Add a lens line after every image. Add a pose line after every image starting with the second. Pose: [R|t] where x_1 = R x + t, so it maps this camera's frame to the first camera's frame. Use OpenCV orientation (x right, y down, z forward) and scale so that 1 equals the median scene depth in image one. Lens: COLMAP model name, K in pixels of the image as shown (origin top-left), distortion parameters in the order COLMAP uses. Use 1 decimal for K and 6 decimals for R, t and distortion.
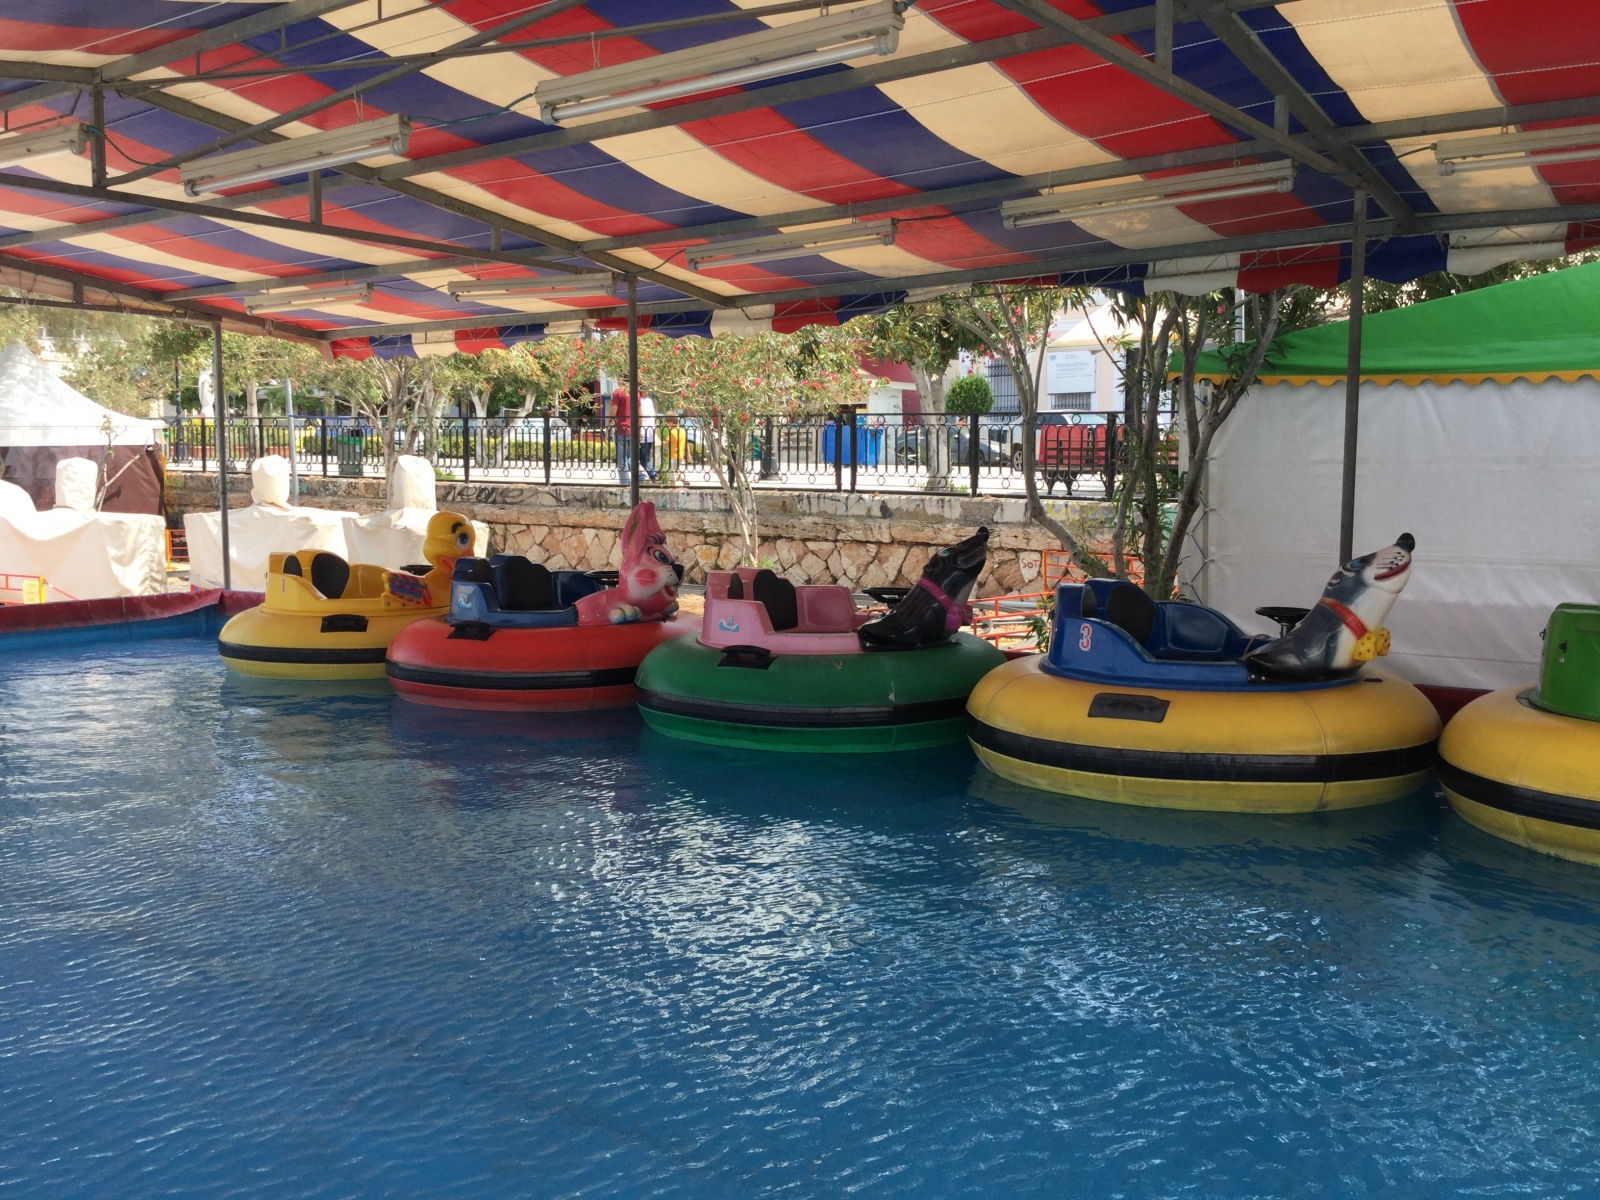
lens RADIAL K [[1435.2, 0, 785.2], [0, 1435.2, 643.1], [0, 0, 1]] dist [0.098998, -0.159113]
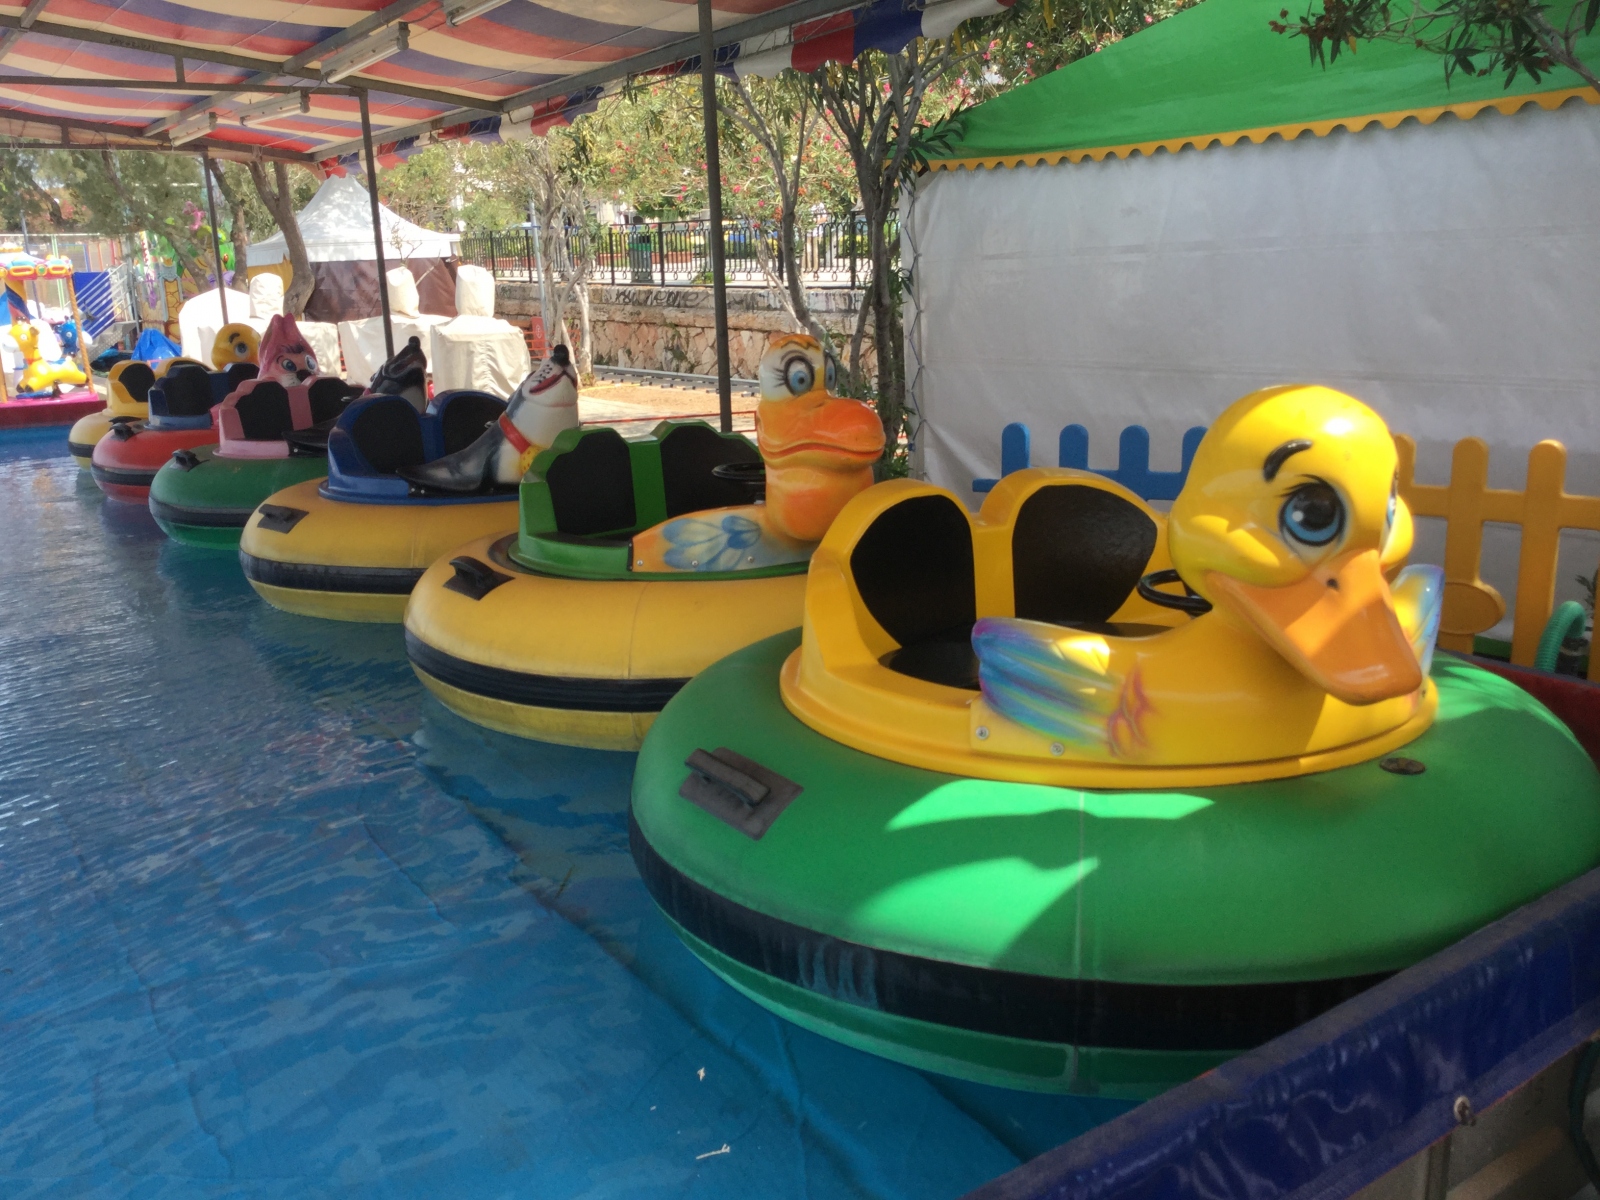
lens RADIAL K [[1435.2, 0, 803.6], [0, 1435.2, 593.3], [0, 0, 1]] dist [0.098998, -0.159113]
pose [[0.943437, 0.047522, -0.328128, 0.542898], [-0.012887, 0.994183, 0.106930, -0.009472], [0.331300, -0.096653, 0.938562, 0.086705]]
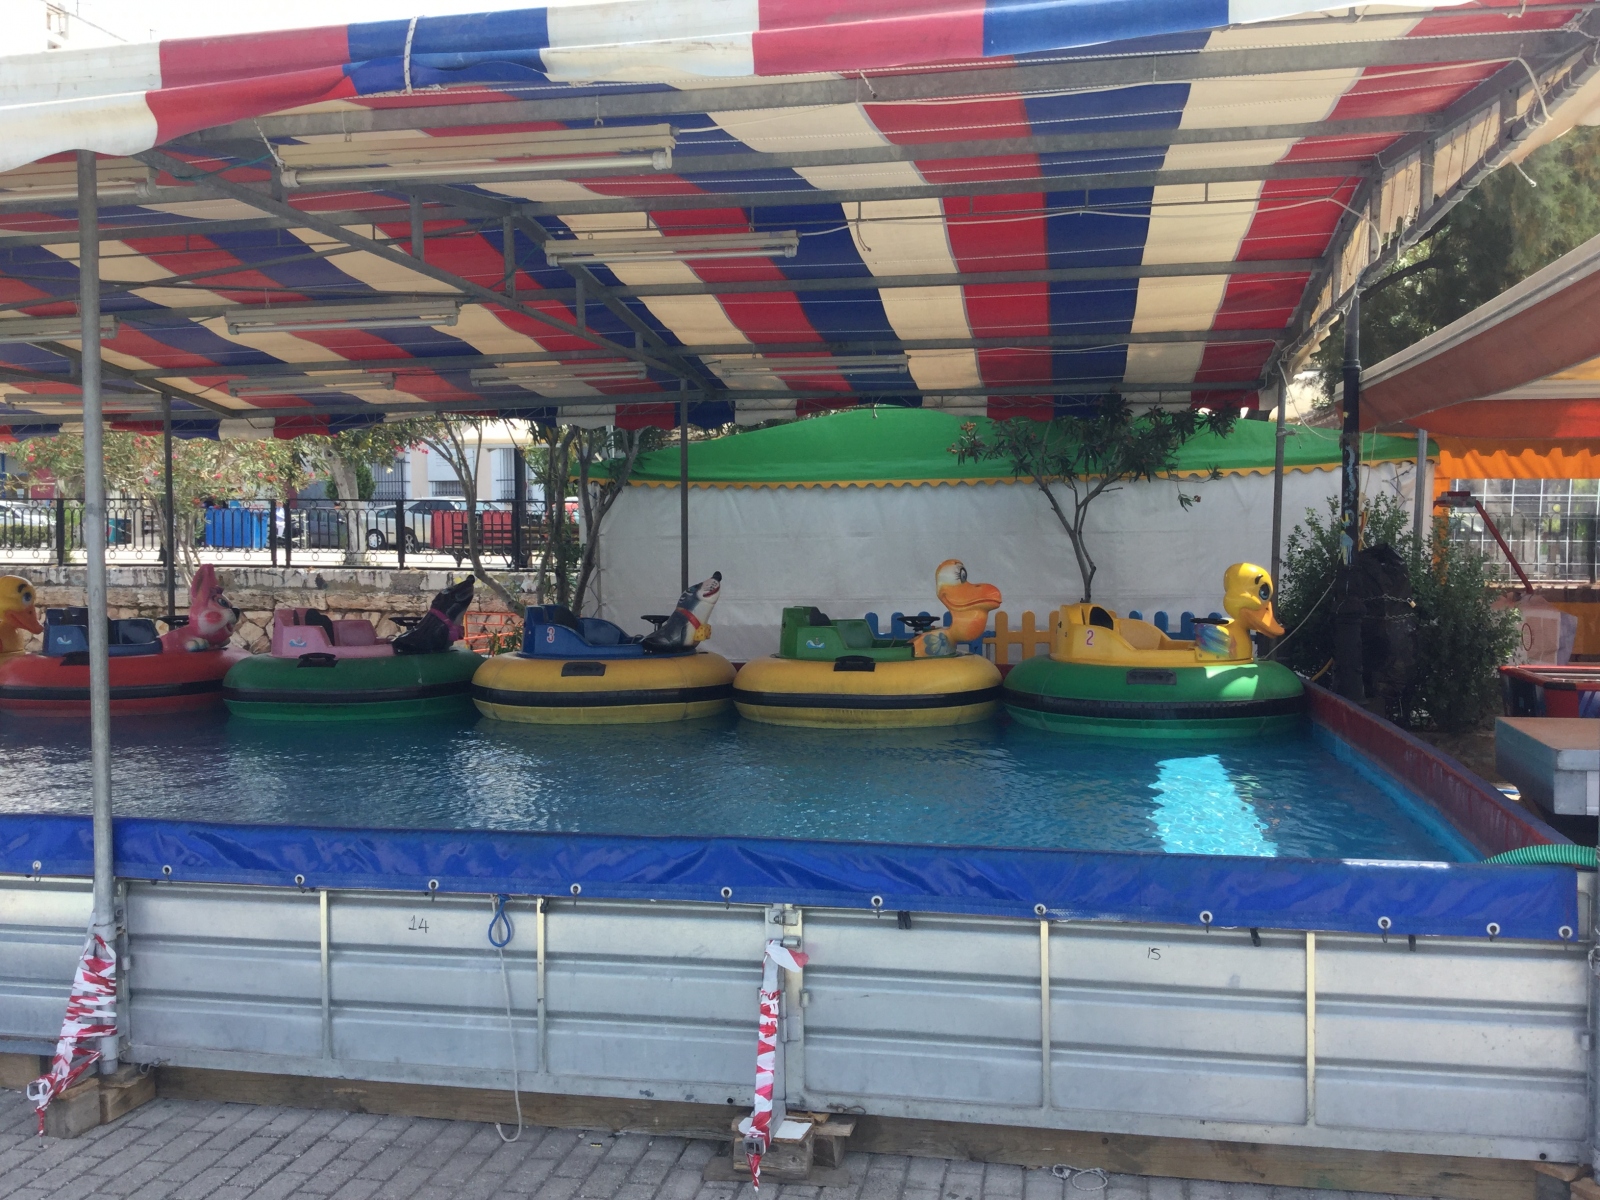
lens RADIAL K [[1435.2, 0, 801.1], [0, 1435.2, 605.9], [0, 0, 1]] dist [0.098998, -0.159113]
pose [[0.903493, -0.021311, 0.428072, -0.153377], [0.057860, 0.995685, -0.072551, 0.064028], [-0.424678, 0.090318, 0.900828, -0.407290]]
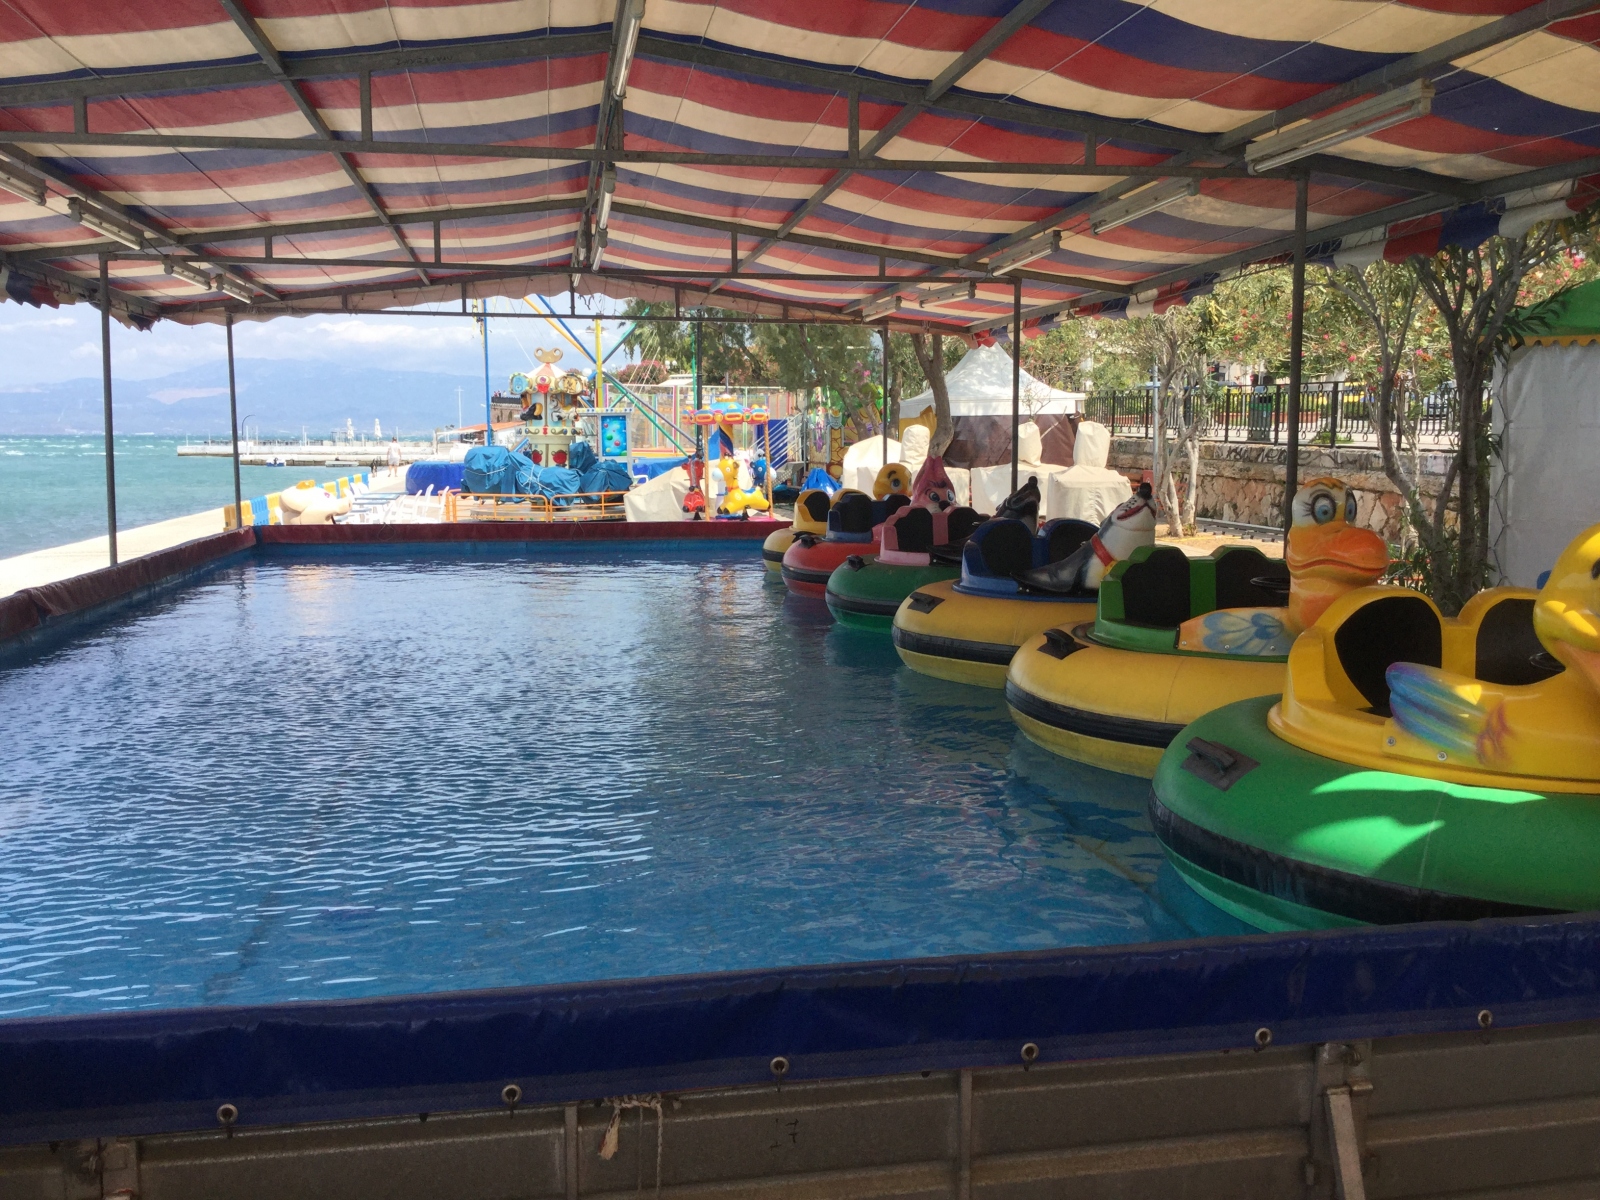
lens RADIAL K [[1435.2, 0, 802.3], [0, 1435.2, 623.5], [0, 0, 1]] dist [0.098998, -0.159113]
pose [[0.728180, 0.095219, -0.678740, 0.633844], [-0.088766, 0.995064, 0.044364, 0.008390], [0.679614, 0.027944, 0.733038, -0.049587]]
